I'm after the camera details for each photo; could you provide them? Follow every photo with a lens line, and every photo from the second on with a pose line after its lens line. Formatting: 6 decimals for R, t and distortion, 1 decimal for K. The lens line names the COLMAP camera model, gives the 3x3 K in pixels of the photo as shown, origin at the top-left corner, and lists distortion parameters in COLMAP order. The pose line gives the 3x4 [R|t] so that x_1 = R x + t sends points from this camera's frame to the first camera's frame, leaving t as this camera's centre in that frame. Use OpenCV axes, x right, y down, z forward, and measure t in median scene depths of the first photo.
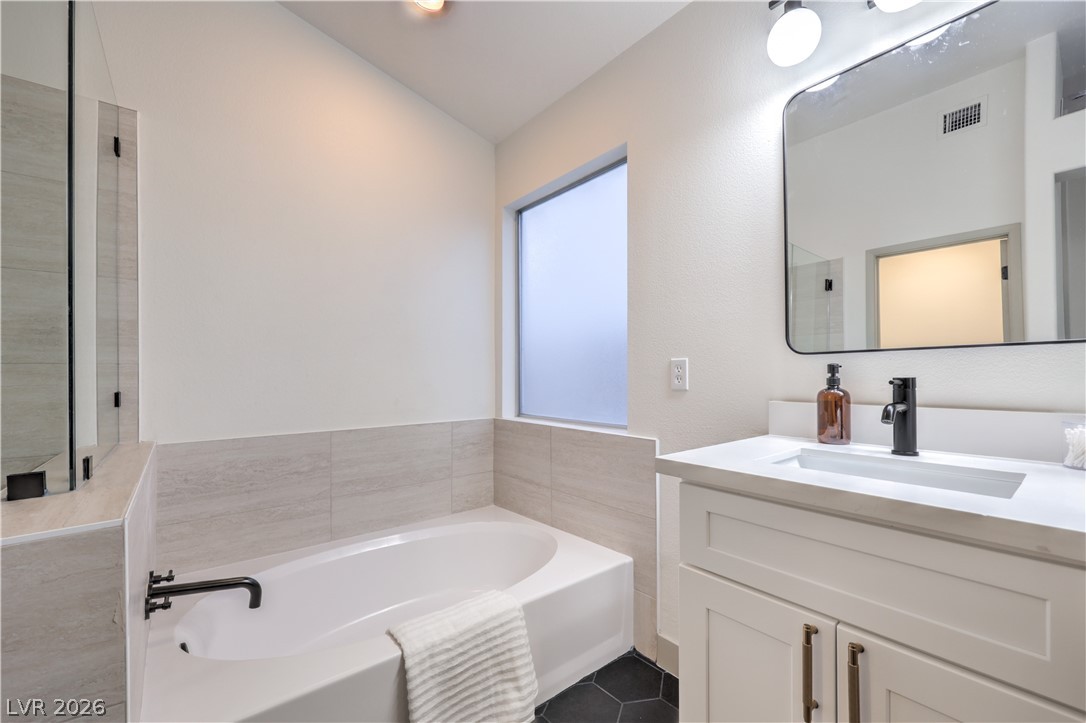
lens RADIAL K [[444.5, 0, 537.2], [0, 444.5, 371.3], [0, 0, 1]] dist [-0.001280, 0.001345]
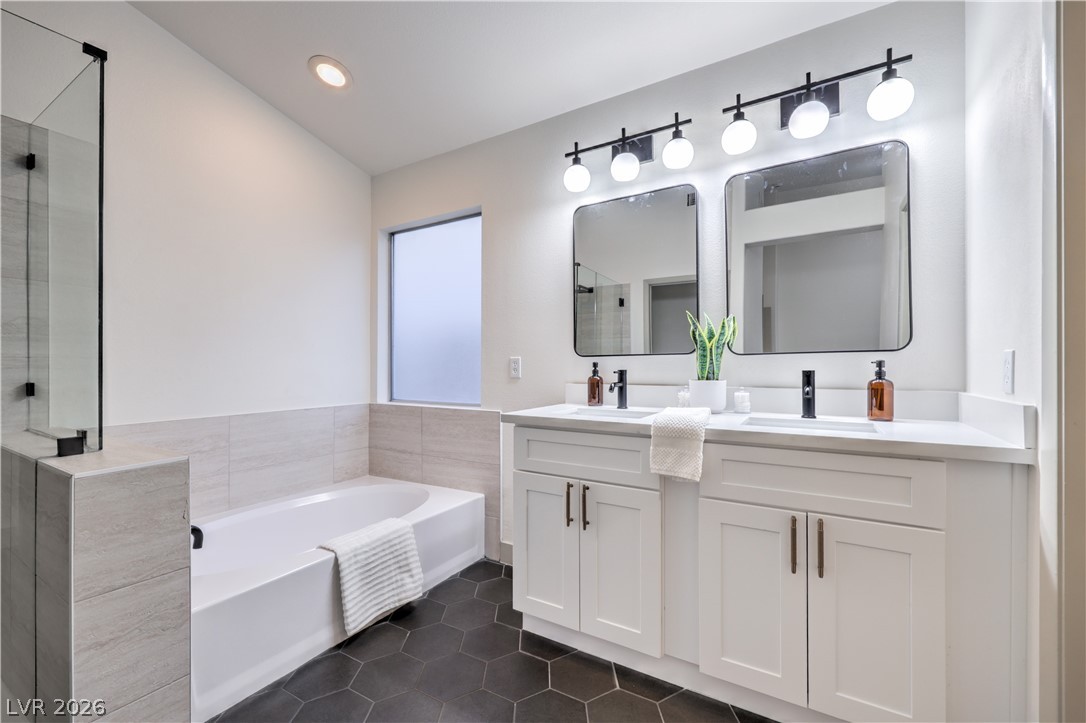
lens RADIAL K [[444.5, 0, 541.3], [0, 444.5, 366.9], [0, 0, 1]] dist [-0.001280, 0.001345]
pose [[0.936490, 0.002481, 0.350686, -0.136441], [-0.005478, 0.999956, 0.007556, -0.007827], [-0.350652, -0.008997, 0.936462, -0.475270]]
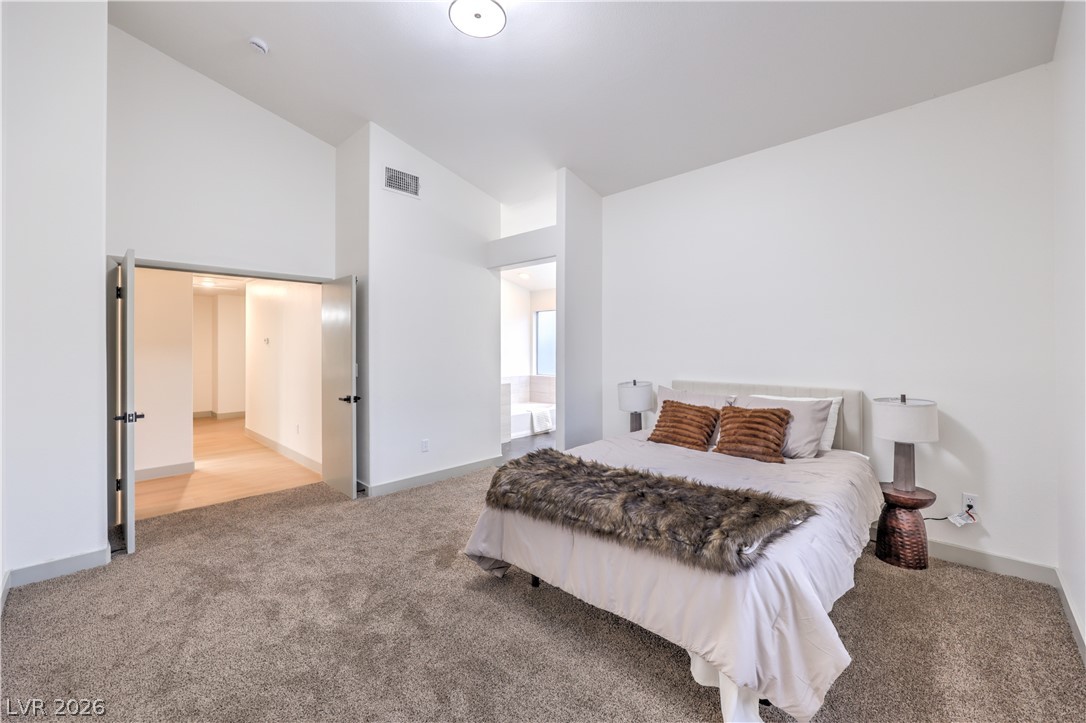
lens RADIAL K [[444.5, 0, 541.3], [0, 444.5, 354.3], [0, 0, 1]] dist [-0.001280, 0.001345]
pose [[0.990877, -0.000125, 0.134770, -0.743805], [-0.001670, 0.999911, 0.013199, -0.152951], [-0.134760, -0.013304, 0.990789, -3.692539]]
